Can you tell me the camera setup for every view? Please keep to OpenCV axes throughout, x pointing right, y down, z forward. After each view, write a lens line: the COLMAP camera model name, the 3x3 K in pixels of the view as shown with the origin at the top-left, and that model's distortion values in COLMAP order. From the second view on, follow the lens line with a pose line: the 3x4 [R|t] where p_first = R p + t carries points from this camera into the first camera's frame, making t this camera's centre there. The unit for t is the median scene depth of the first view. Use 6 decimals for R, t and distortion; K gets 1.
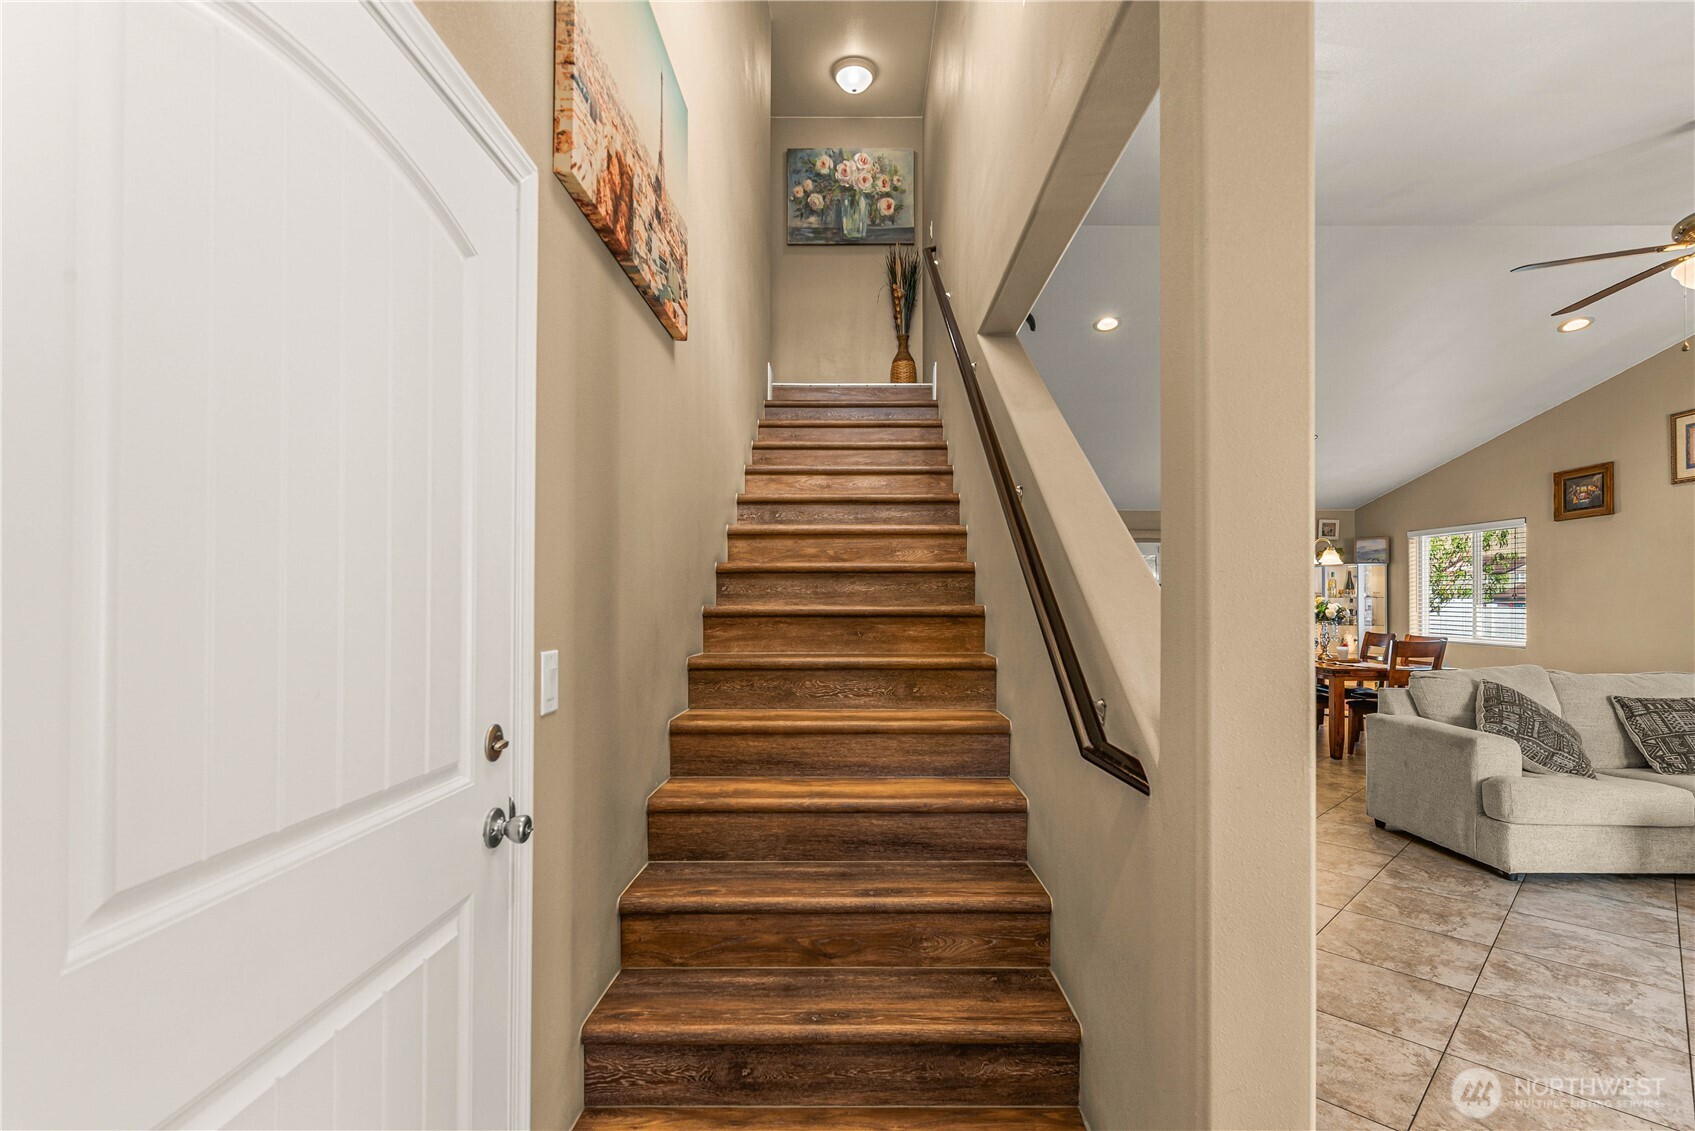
lens RADIAL K [[788.4, 0, 851.1], [0, 788.4, 596.1], [0, 0, 1]] dist [-0.000767, 0.000423]
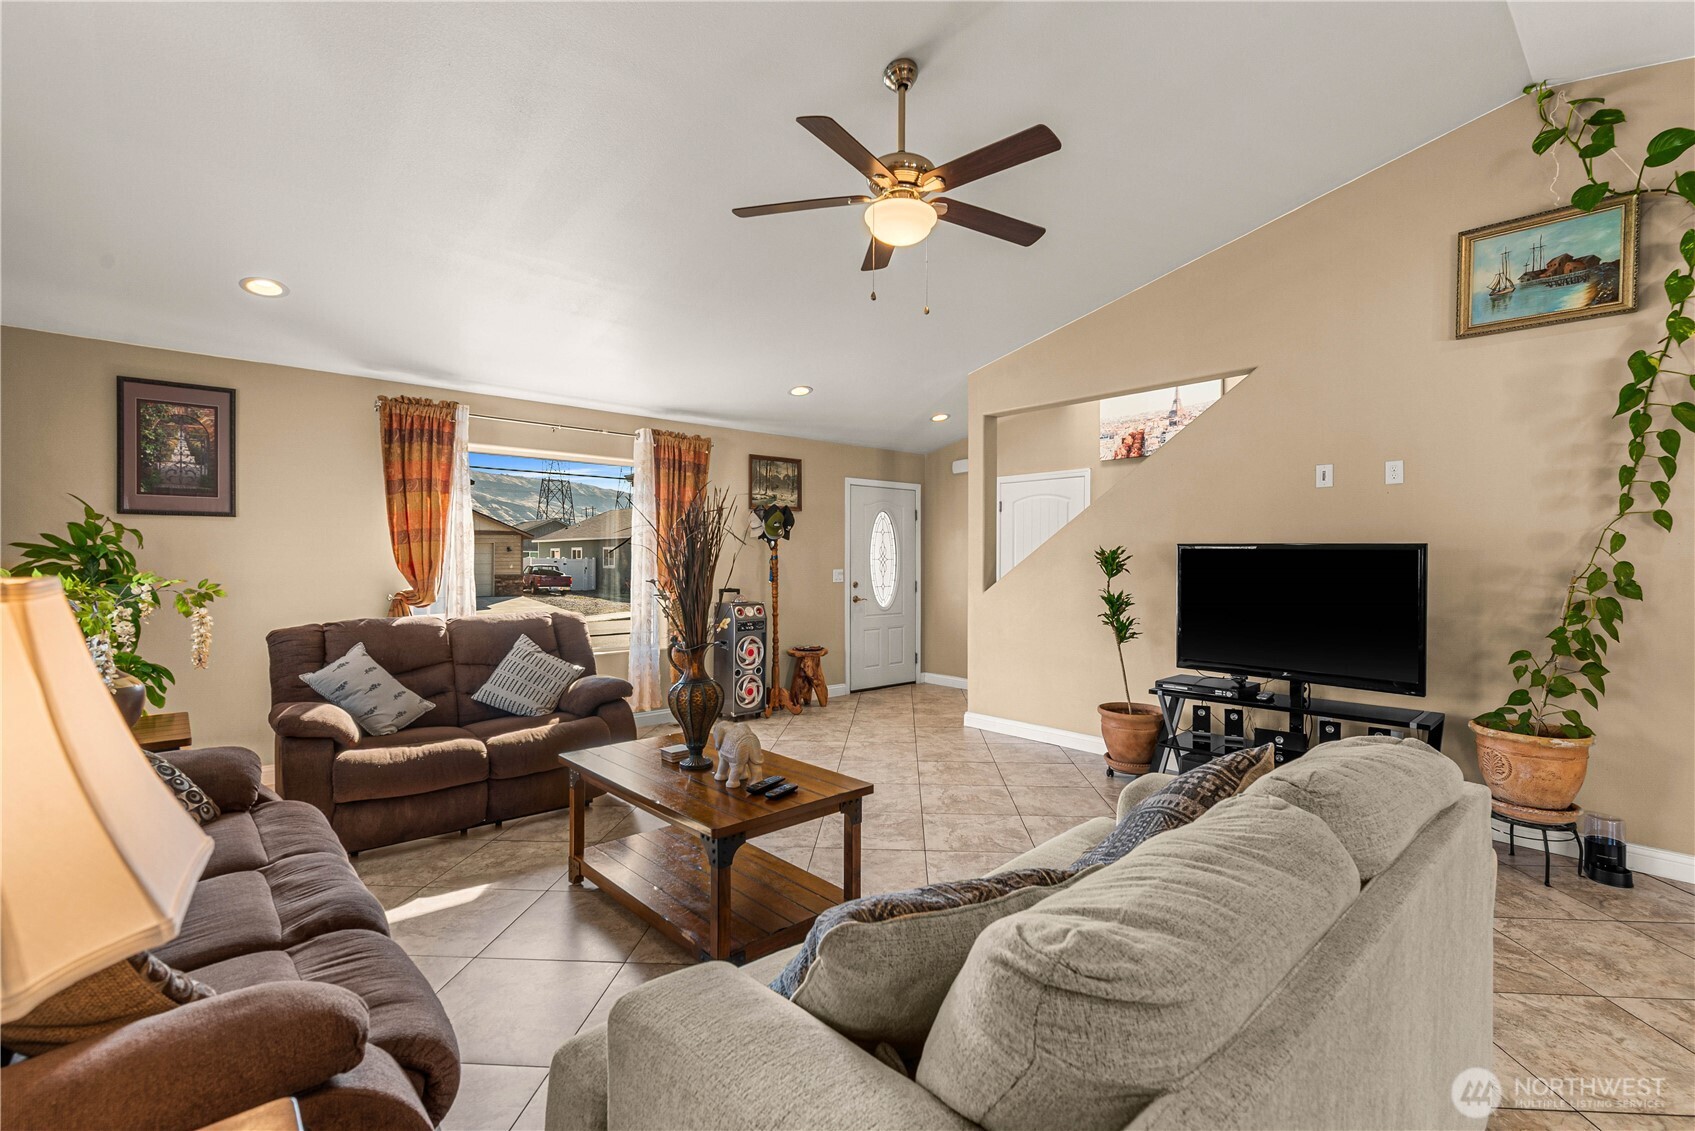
lens RADIAL K [[752.6, 0, 860.4], [0, 752.6, 559.6], [0, 0, 1]] dist [-0.000537, 0.000602]
pose [[-0.739238, -0.005714, -0.673420, 1.227067], [-0.000986, 0.999972, -0.007402, 0.011334], [0.673443, -0.004808, -0.739223, 1.148458]]
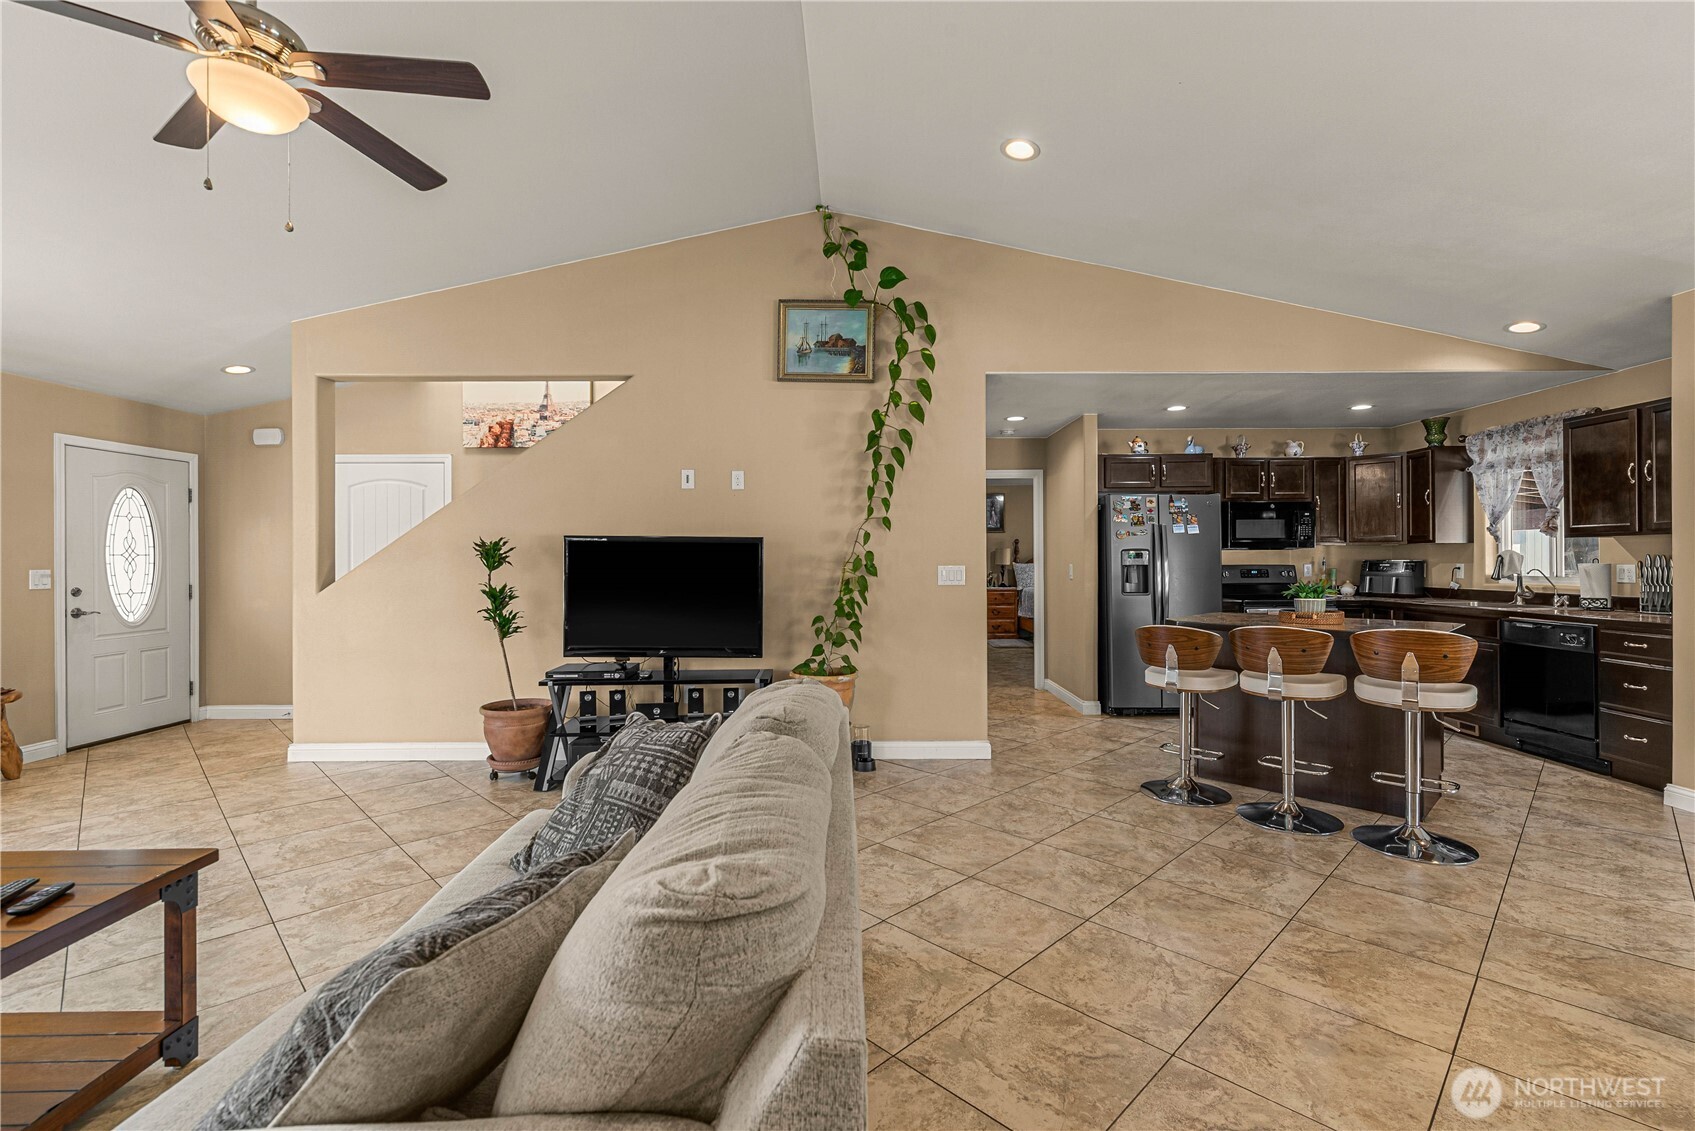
lens RADIAL K [[746.8, 0, 861.5], [0, 746.8, 559.6], [0, 0, 1]] dist [0.002340, 0.000289]
pose [[0.008632, -0.002196, -0.999960, 1.257256], [0.011295, 0.999934, -0.002098, 0.021722], [0.999899, -0.011276, 0.008656, 1.086415]]
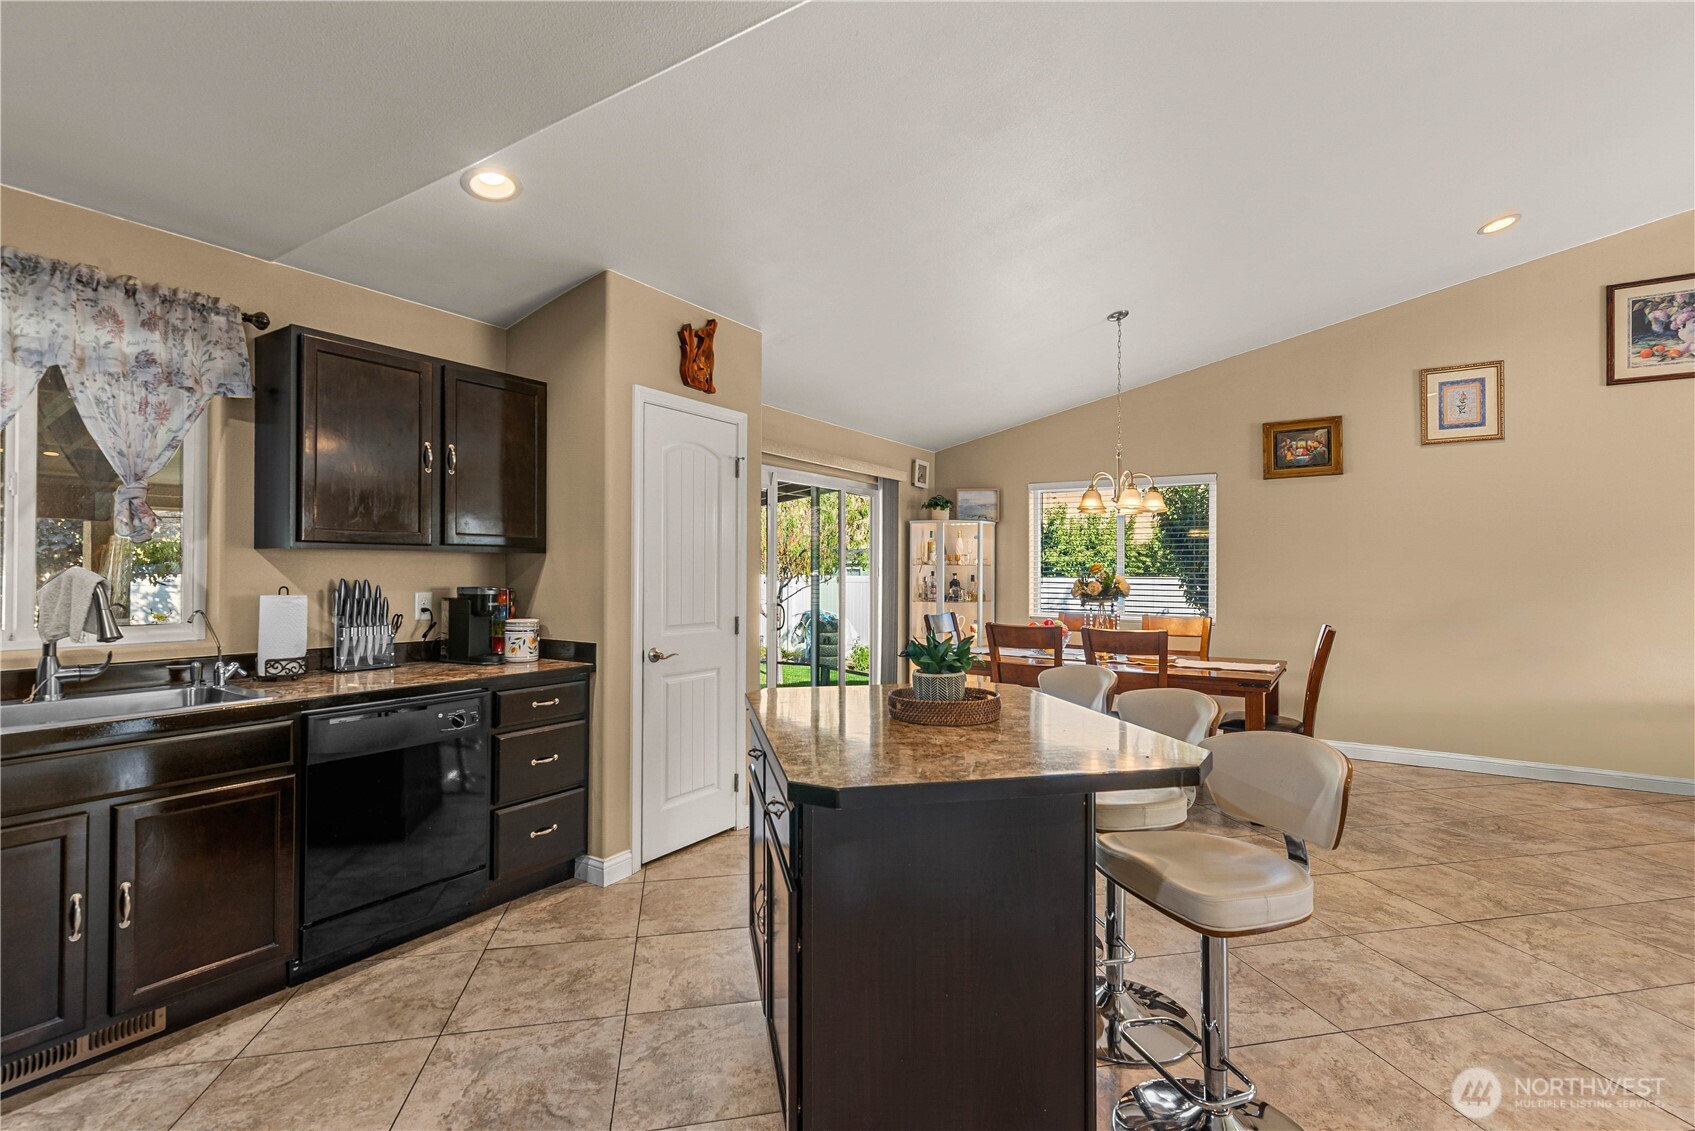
lens RADIAL K [[782.2, 0, 850.8], [0, 782.2, 562.2], [0, 0, 1]] dist [0.000295, 0.000031]
pose [[0.536810, 0.010086, 0.843643, -0.124890], [-0.008406, 0.999943, -0.006606, 0.010273], [-0.843661, -0.003545, 0.536864, 1.434798]]
